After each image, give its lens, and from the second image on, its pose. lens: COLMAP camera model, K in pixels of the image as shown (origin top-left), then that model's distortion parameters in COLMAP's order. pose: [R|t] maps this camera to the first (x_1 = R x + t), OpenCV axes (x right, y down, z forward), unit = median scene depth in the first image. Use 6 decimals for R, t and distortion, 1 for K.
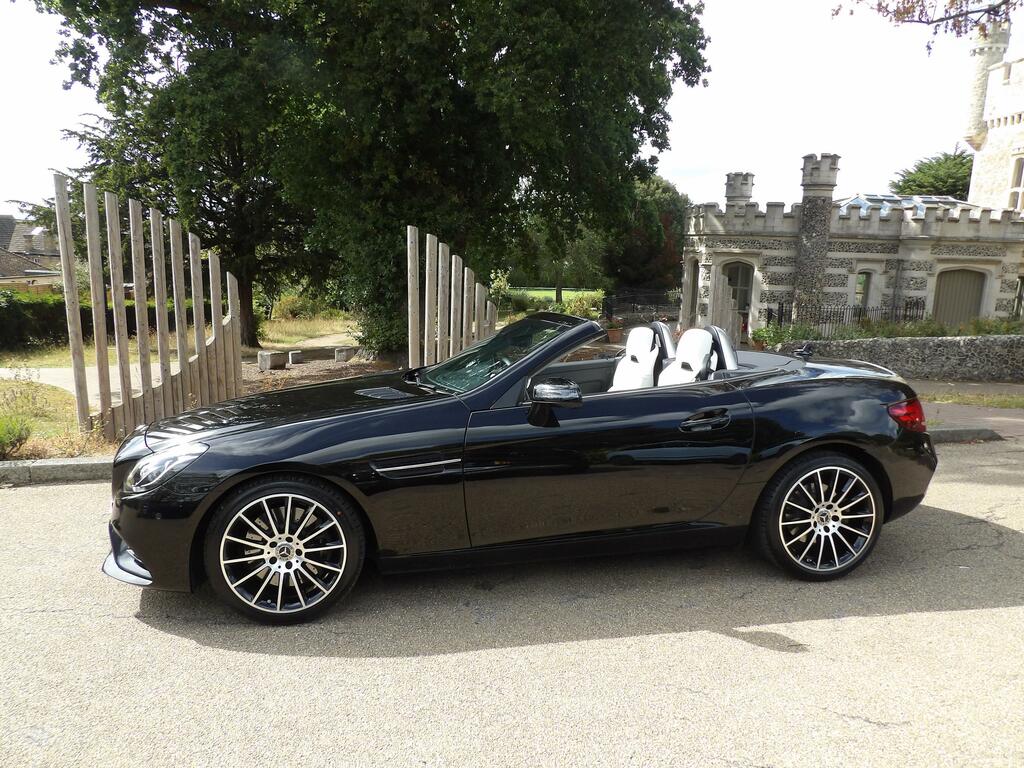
lens RADIAL K [[730.3, 0, 514.0], [0, 730.3, 386.9], [0, 0, 1]] dist [-0.028070, 0.029630]
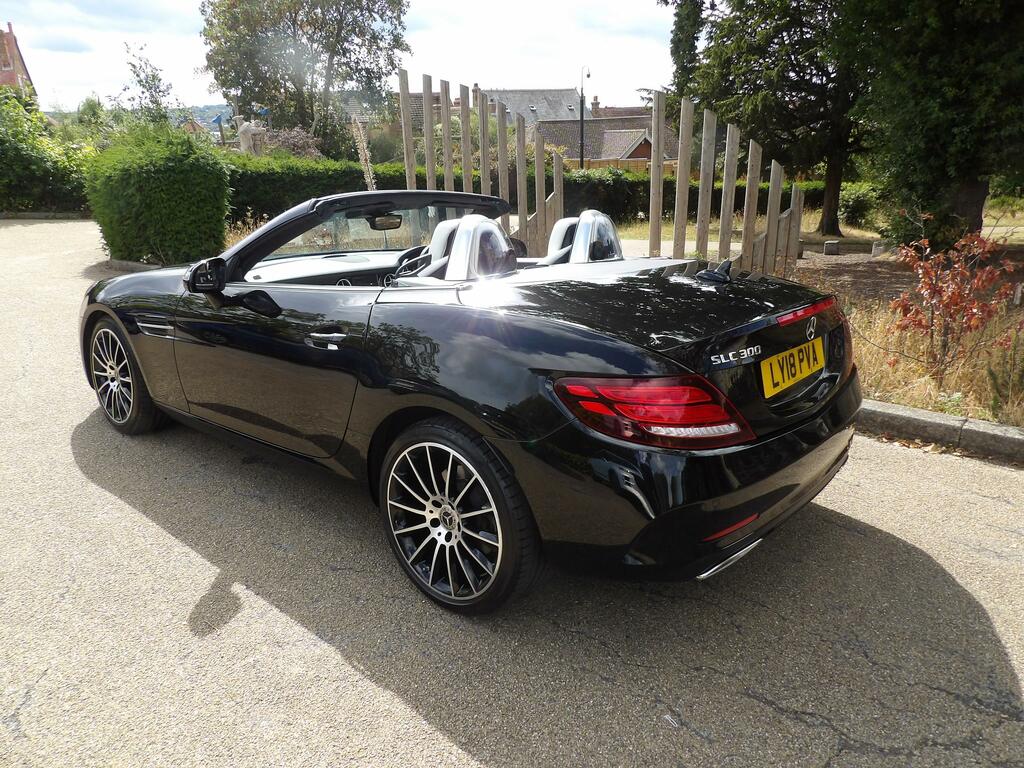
lens RADIAL K [[735.0, 0, 512.6], [0, 735.0, 383.7], [0, 0, 1]] dist [-0.036561, 0.042324]
pose [[0.624838, 0.221215, -0.748759, 0.222153], [-0.107814, 0.974280, 0.197873, -0.018121], [0.773274, -0.042912, 0.632618, 0.150808]]
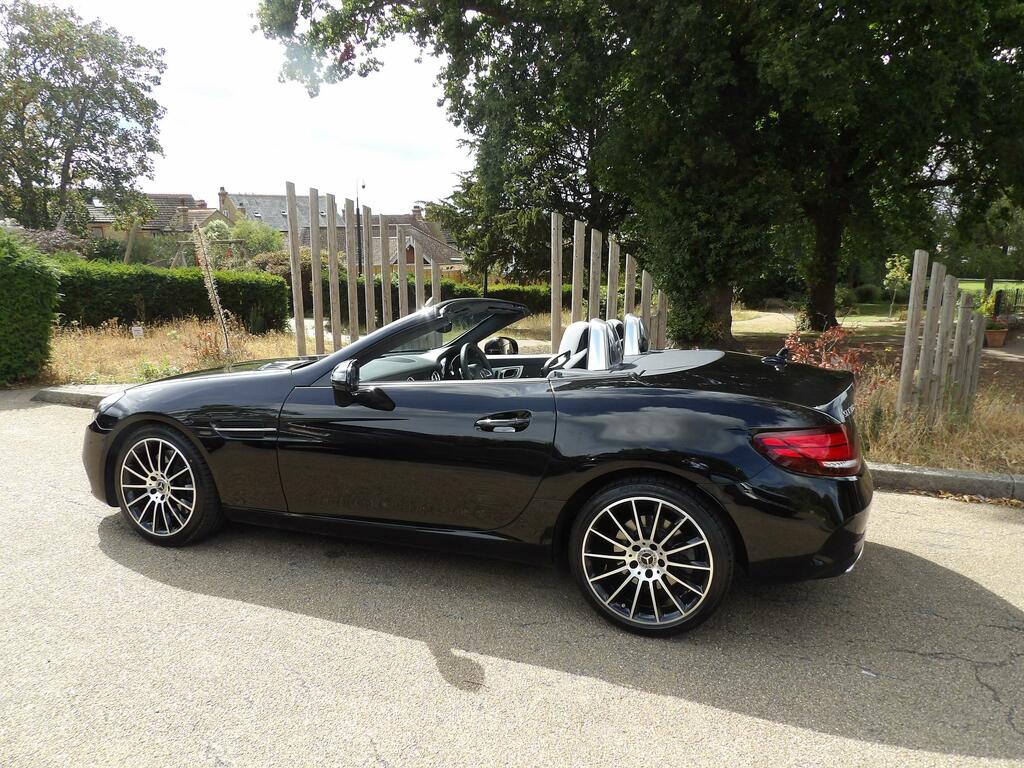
lens RADIAL K [[735.0, 0, 509.9], [0, 735.0, 384.5], [0, 0, 1]] dist [-0.036561, 0.042324]
pose [[0.847997, 0.086831, -0.522840, 0.168940], [-0.080563, 0.996143, 0.034769, -0.007350], [0.523842, 0.012637, 0.851722, 0.051943]]
